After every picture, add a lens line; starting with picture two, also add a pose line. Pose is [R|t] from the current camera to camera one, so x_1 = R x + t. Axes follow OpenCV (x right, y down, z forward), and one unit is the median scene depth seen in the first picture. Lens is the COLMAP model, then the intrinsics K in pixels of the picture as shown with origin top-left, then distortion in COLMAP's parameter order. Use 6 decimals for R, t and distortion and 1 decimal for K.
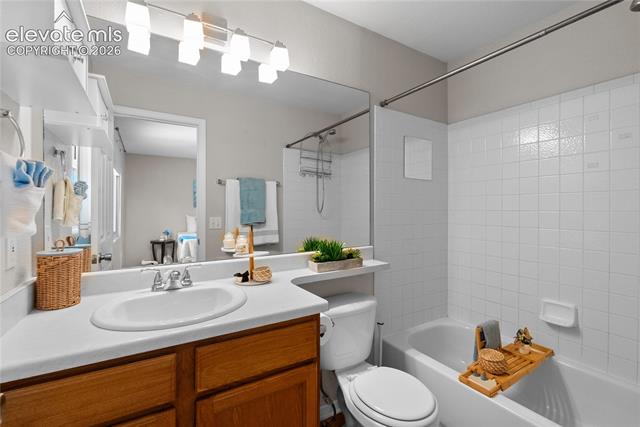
lens RADIAL K [[284.6, 0, 322.0], [0, 284.6, 212.4], [0, 0, 1]] dist [-0.005194, -0.000066]
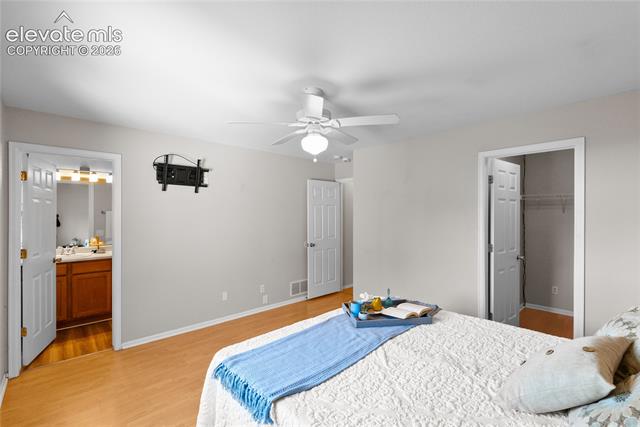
lens RADIAL K [[284.6, 0, 322.0], [0, 284.6, 212.4], [0, 0, 1]] dist [-0.005194, -0.000066]
pose [[0.981055, -0.005500, 0.193650, 1.567116], [0.007954, 0.999898, -0.011897, -0.149616], [-0.193565, 0.013212, 0.980999, -2.542935]]
